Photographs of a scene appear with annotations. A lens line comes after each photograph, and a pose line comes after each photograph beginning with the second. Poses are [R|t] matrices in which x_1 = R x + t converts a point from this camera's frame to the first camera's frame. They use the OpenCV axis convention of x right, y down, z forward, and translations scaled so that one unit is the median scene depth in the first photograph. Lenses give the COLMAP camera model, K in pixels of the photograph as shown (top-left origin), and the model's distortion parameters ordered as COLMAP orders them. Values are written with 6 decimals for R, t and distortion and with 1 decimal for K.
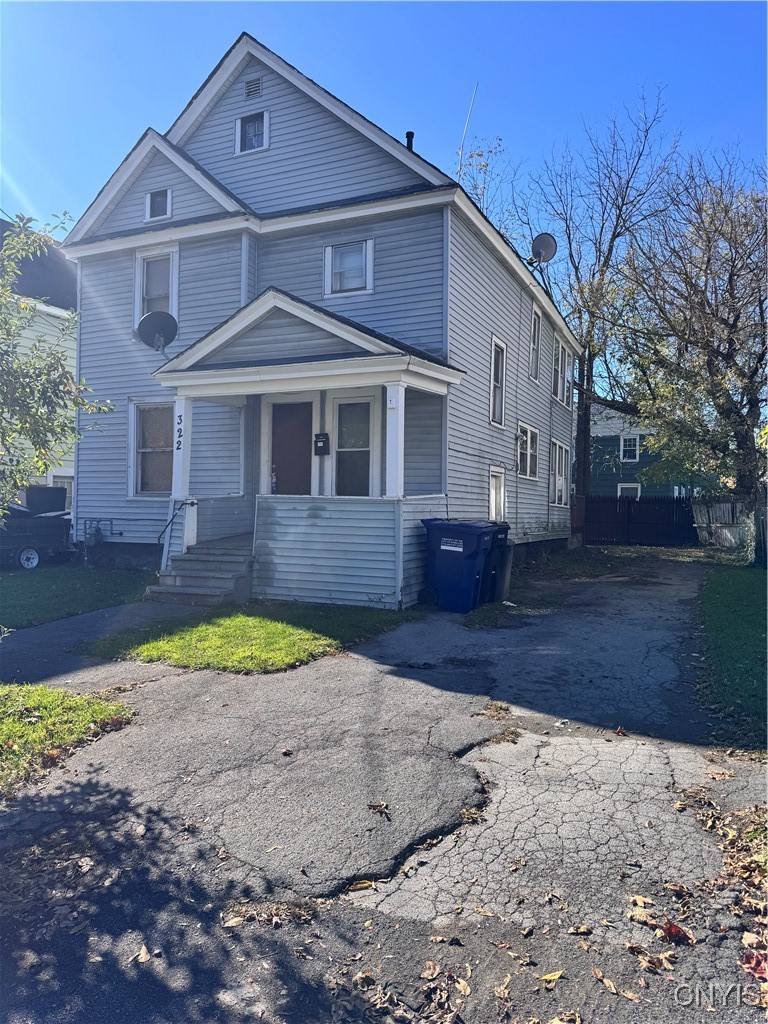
lens RADIAL K [[724.3, 0, 384.0], [0, 724.3, 512.0], [0, 0, 1]] dist [0.087358, -0.130447]
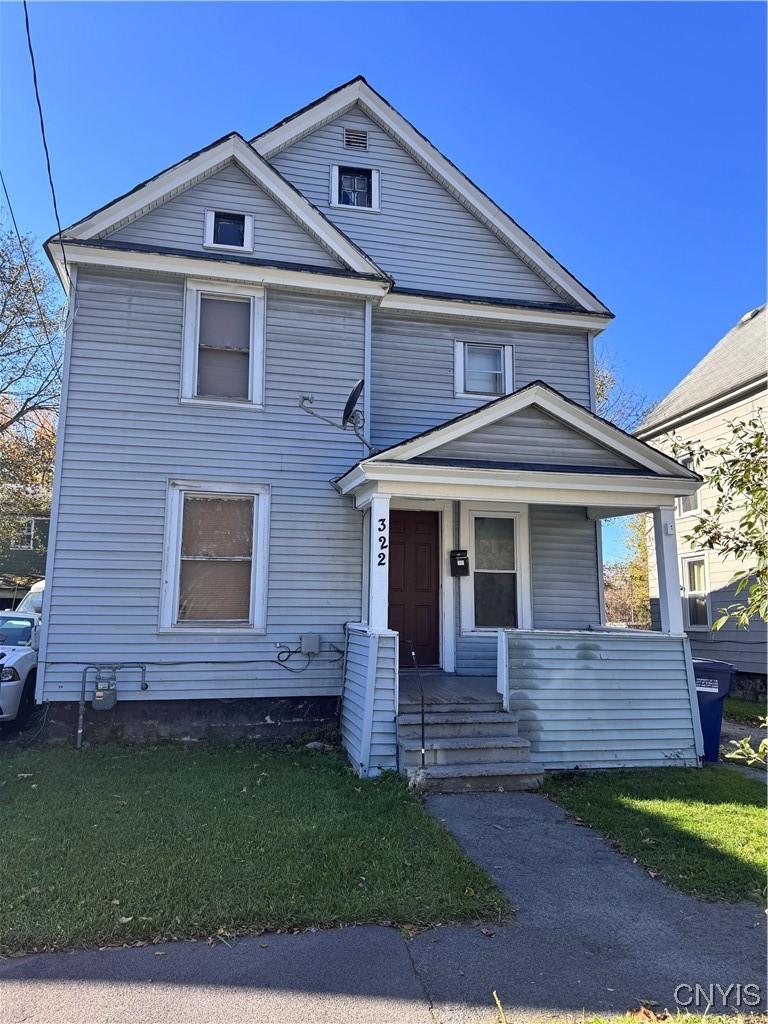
lens RADIAL K [[702.8, 0, 384.0], [0, 702.8, 512.0], [0, 0, 1]] dist [0.179202, -0.314048]
pose [[0.797986, 0.086598, 0.596422, -0.644168], [0.002537, 0.989131, -0.147013, -0.031849], [-0.602671, 0.118827, 0.789093, 0.398249]]
